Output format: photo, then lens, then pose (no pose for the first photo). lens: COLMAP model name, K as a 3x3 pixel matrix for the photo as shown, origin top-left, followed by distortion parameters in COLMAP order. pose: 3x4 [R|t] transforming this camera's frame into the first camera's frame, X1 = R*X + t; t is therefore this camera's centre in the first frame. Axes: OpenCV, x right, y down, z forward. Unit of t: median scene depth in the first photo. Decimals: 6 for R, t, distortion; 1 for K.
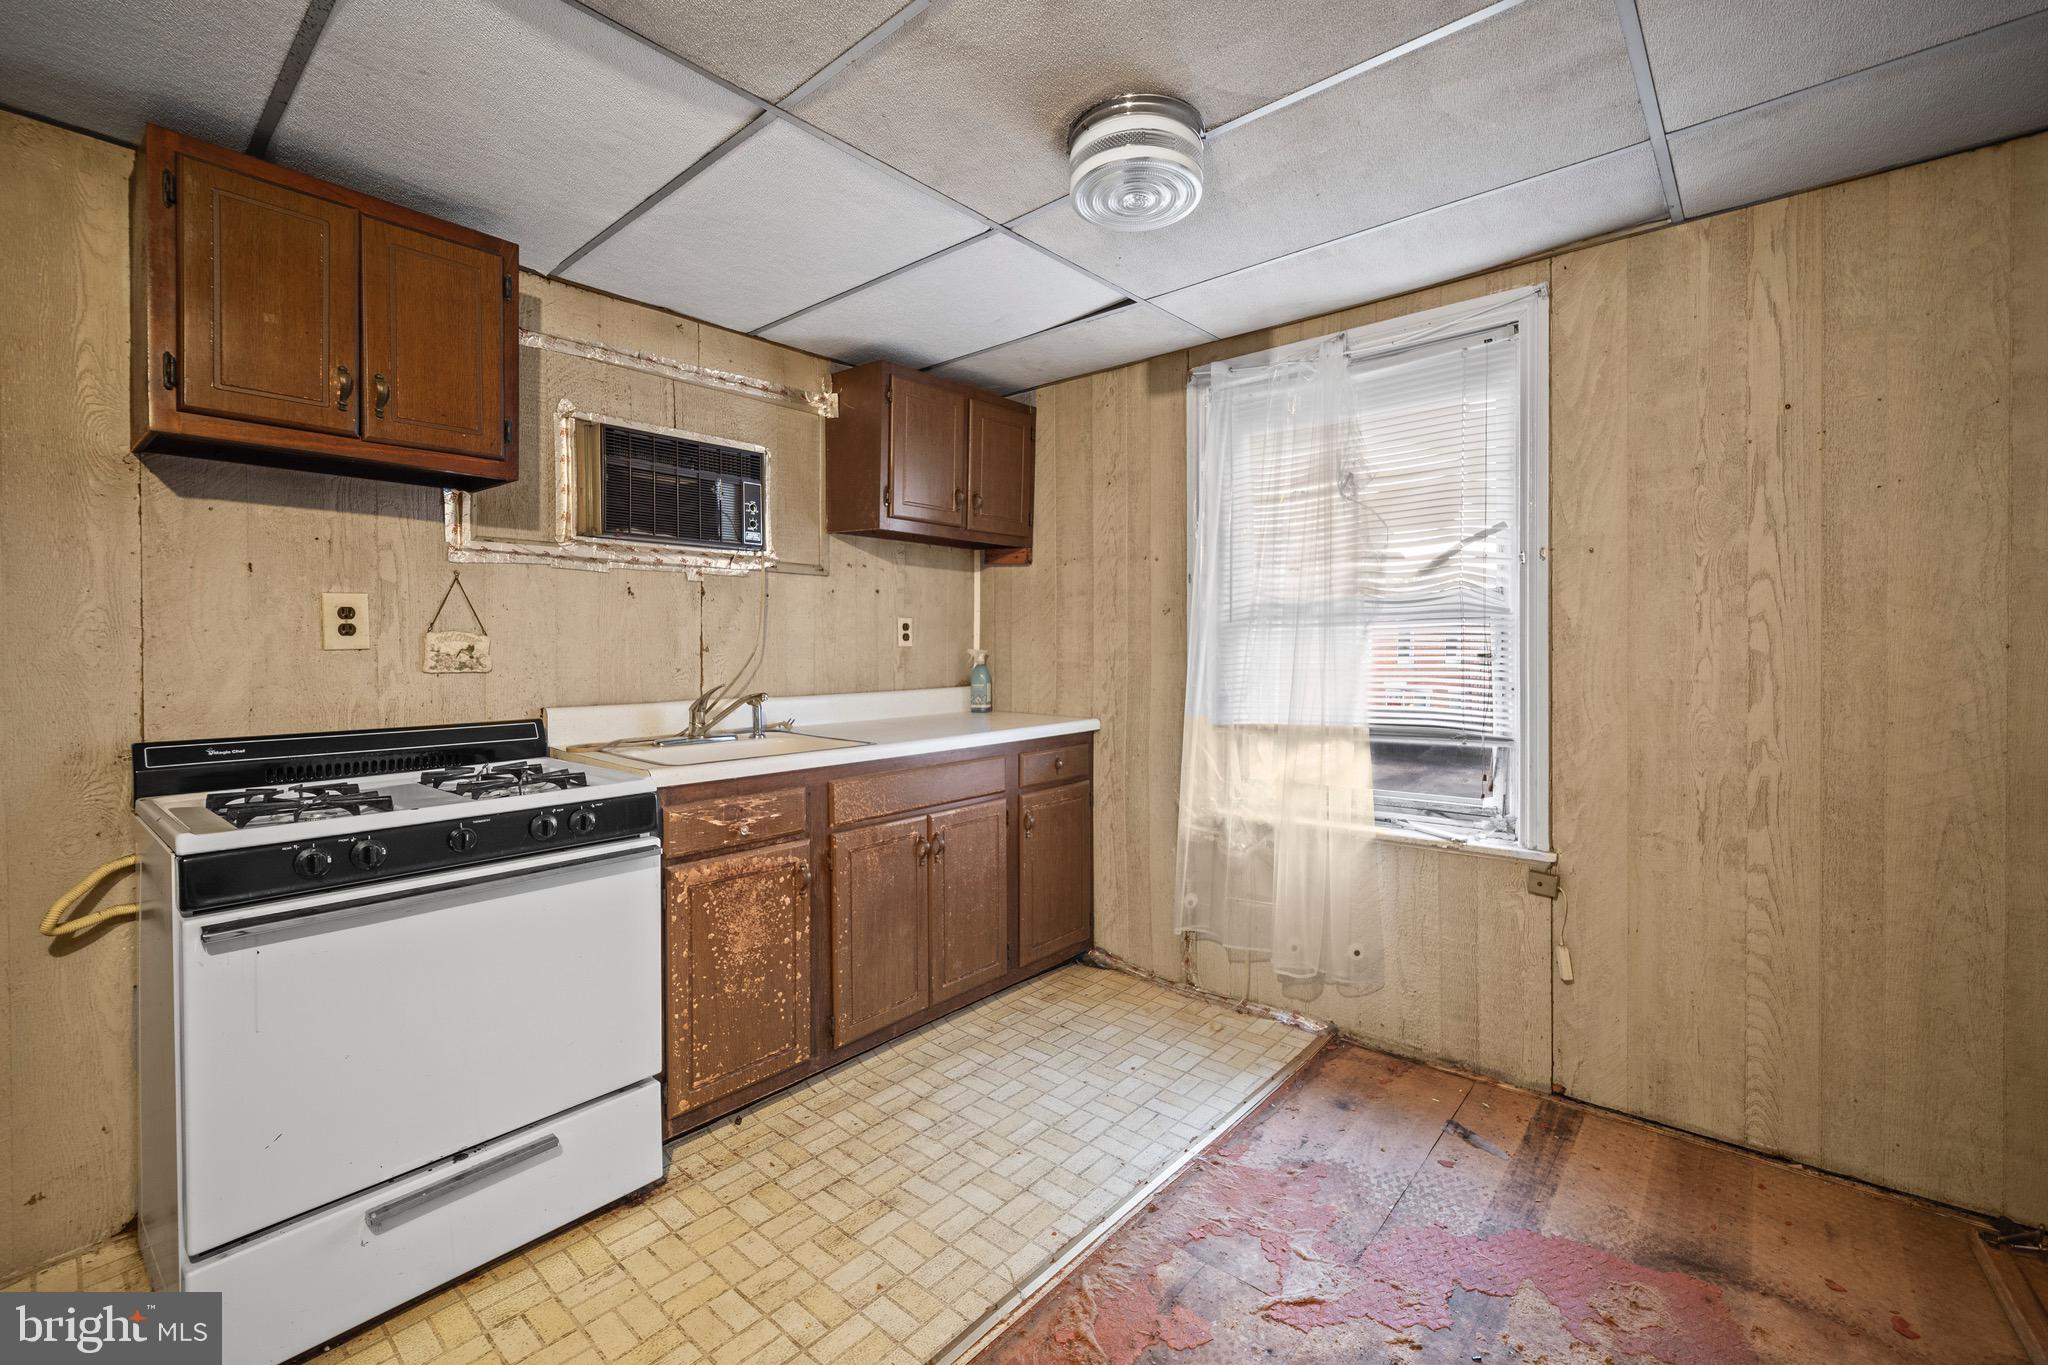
lens RADIAL K [[851.0, 0, 1054.6], [0, 851.0, 647.4], [0, 0, 1]] dist [-0.011858, -0.000403]
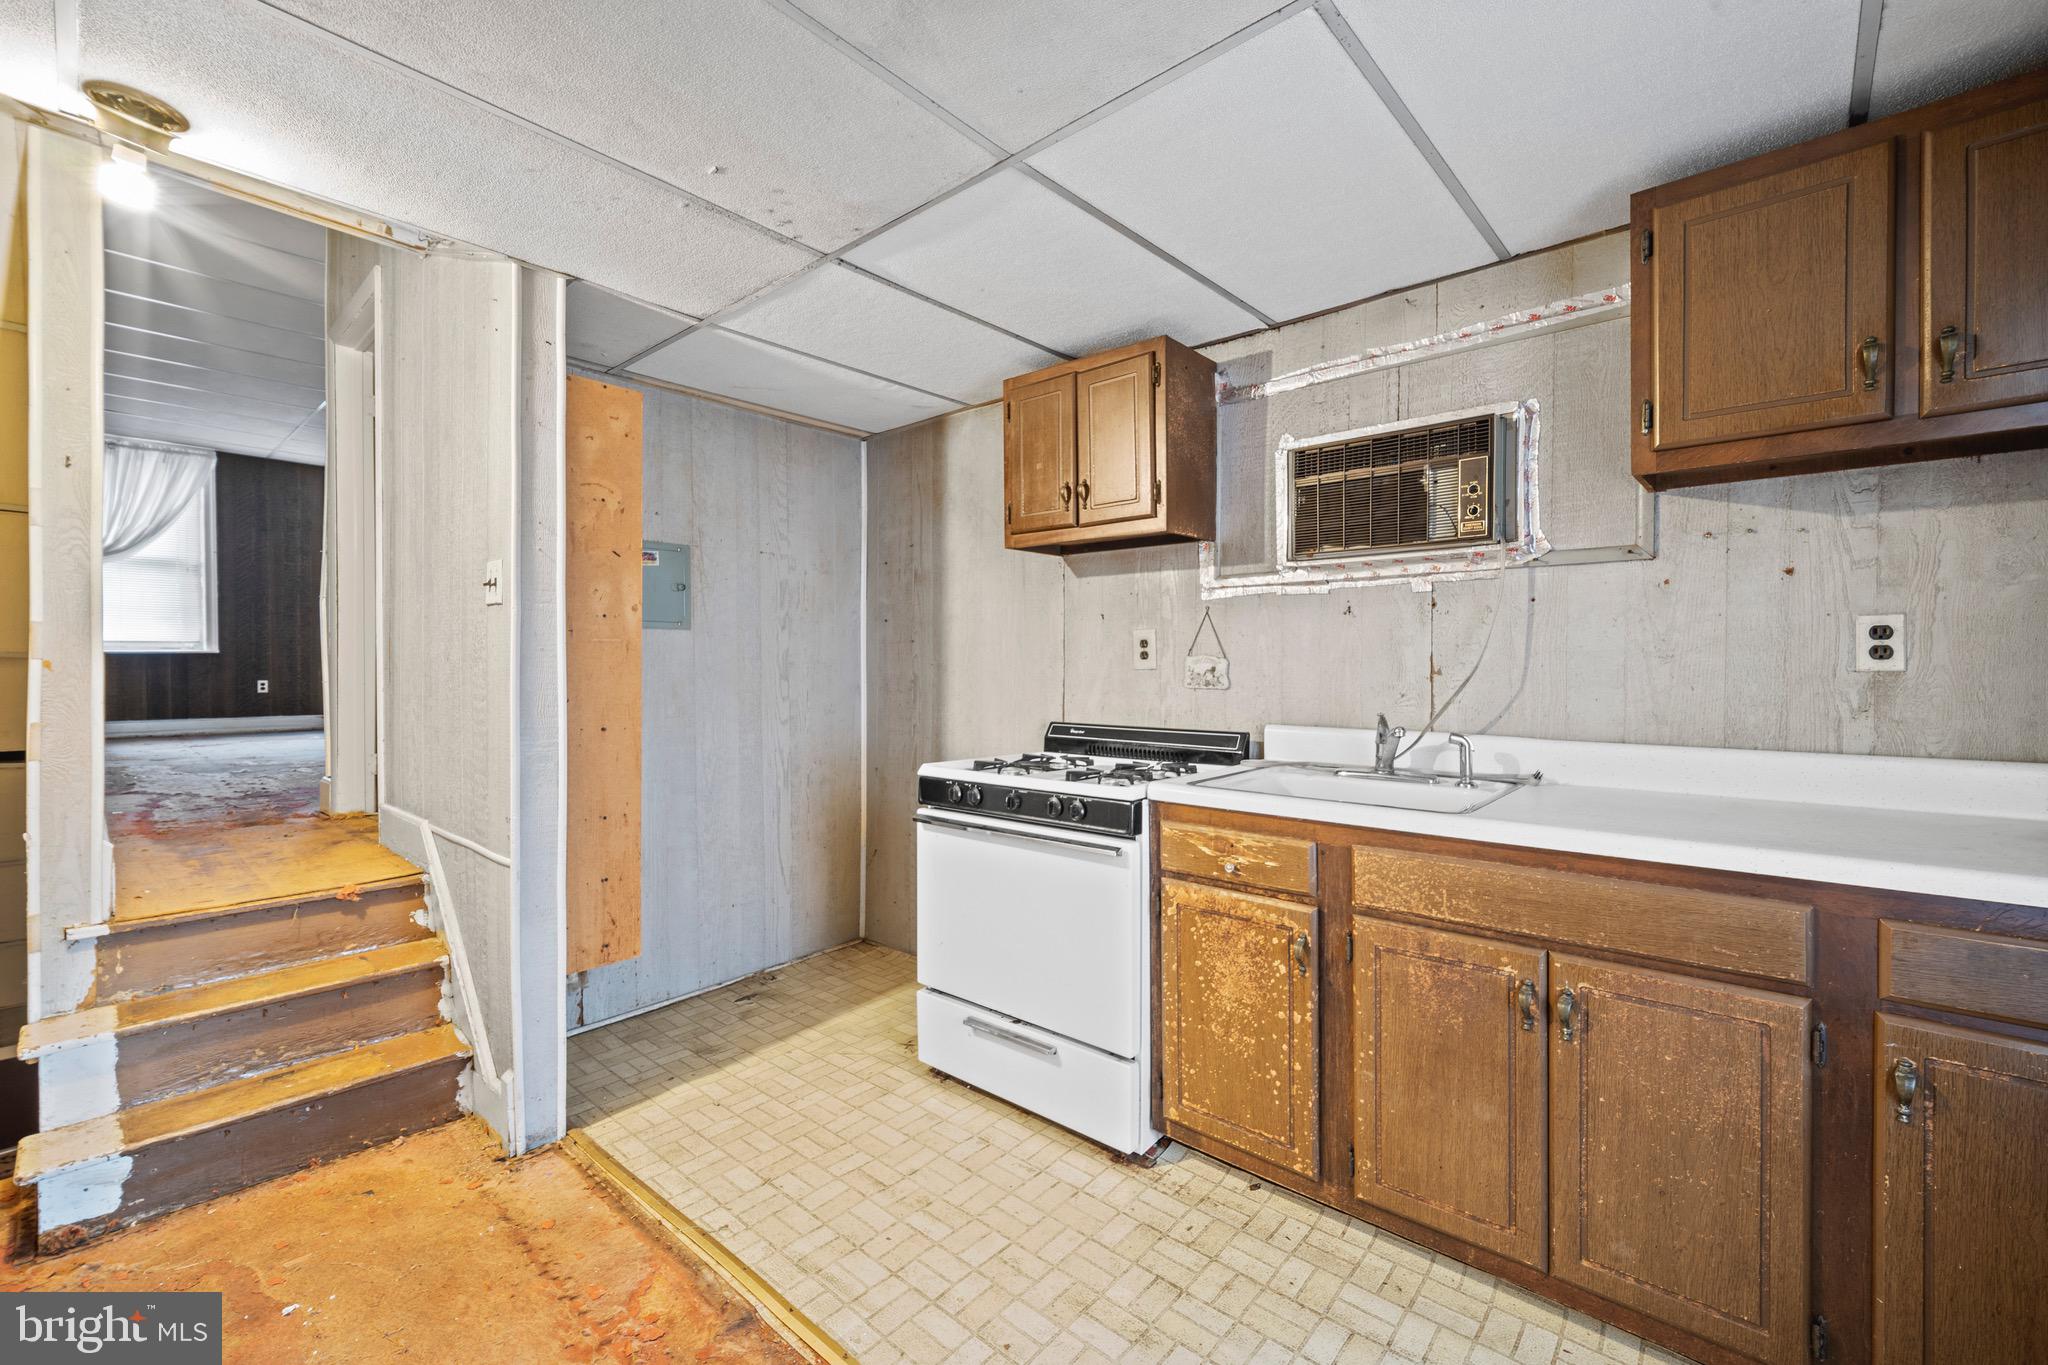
lens RADIAL K [[851.0, 0, 1036.7], [0, 851.0, 673.2], [0, 0, 1]] dist [-0.011858, -0.000403]
pose [[-0.030612, 0.008830, -0.999492, 0.558514], [-0.004318, 0.999950, 0.008967, -0.002970], [0.999522, 0.004590, -0.030572, 0.811694]]
